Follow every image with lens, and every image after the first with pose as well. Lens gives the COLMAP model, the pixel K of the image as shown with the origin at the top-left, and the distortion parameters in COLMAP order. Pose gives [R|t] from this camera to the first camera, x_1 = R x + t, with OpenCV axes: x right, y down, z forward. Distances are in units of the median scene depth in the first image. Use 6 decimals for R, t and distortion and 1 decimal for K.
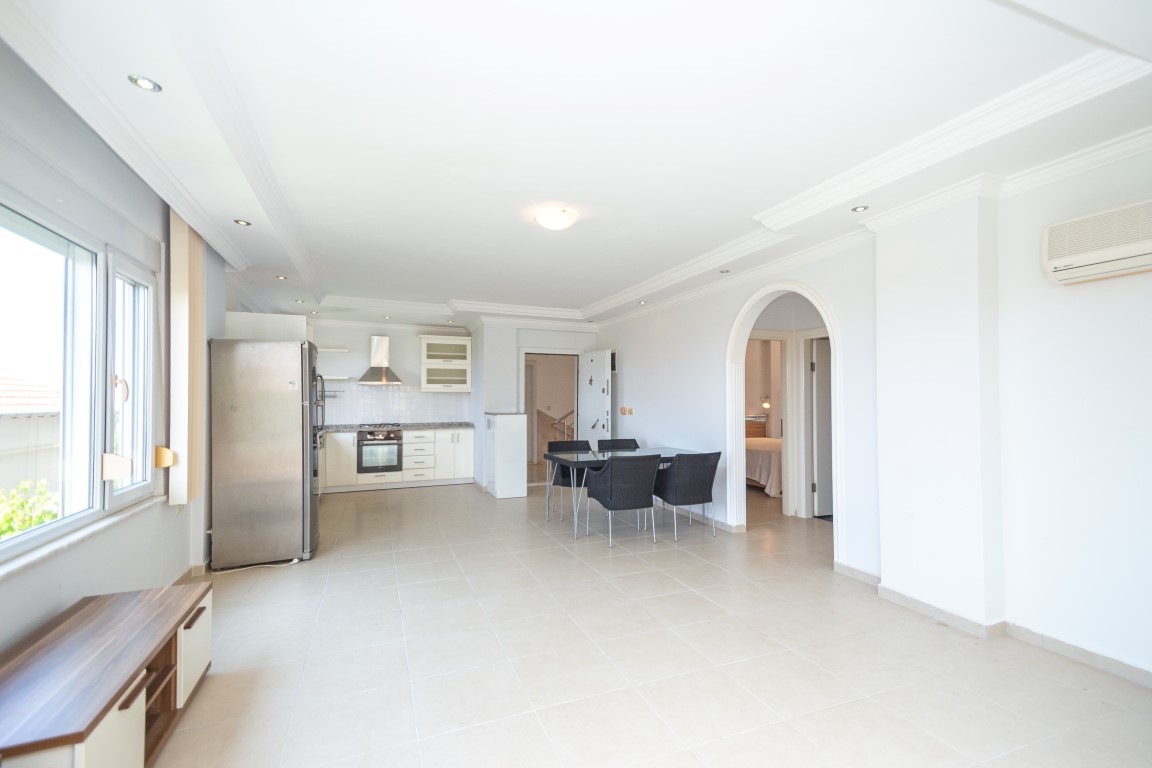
lens RADIAL K [[545.4, 0, 590.1], [0, 545.4, 390.6], [0, 0, 1]] dist [0.082510, -0.000347]
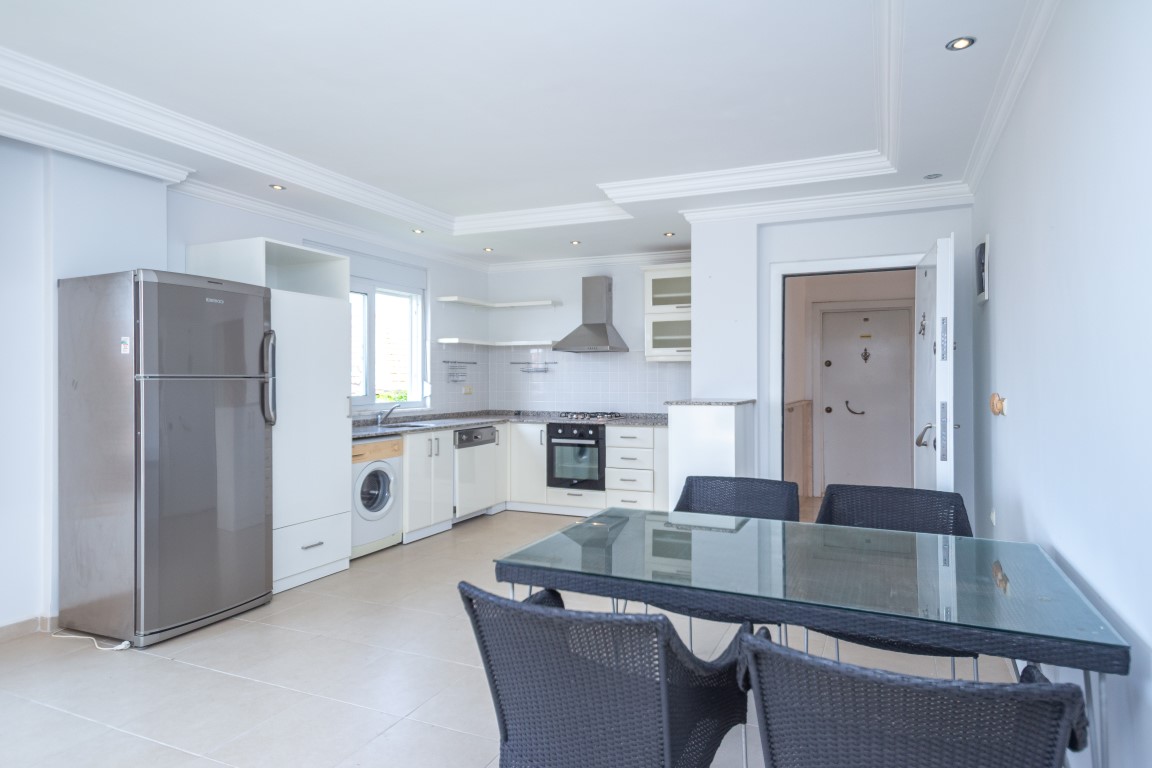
lens RADIAL K [[662.6, 0, 576.0], [0, 662.6, 384.0], [0, 0, 1]] dist [0.003562, 0.000812]
pose [[0.697045, 0.006105, -0.717001, 0.164794], [0.012194, 0.999718, 0.020366, 0.011333], [0.716923, -0.022939, 0.696774, 0.465411]]
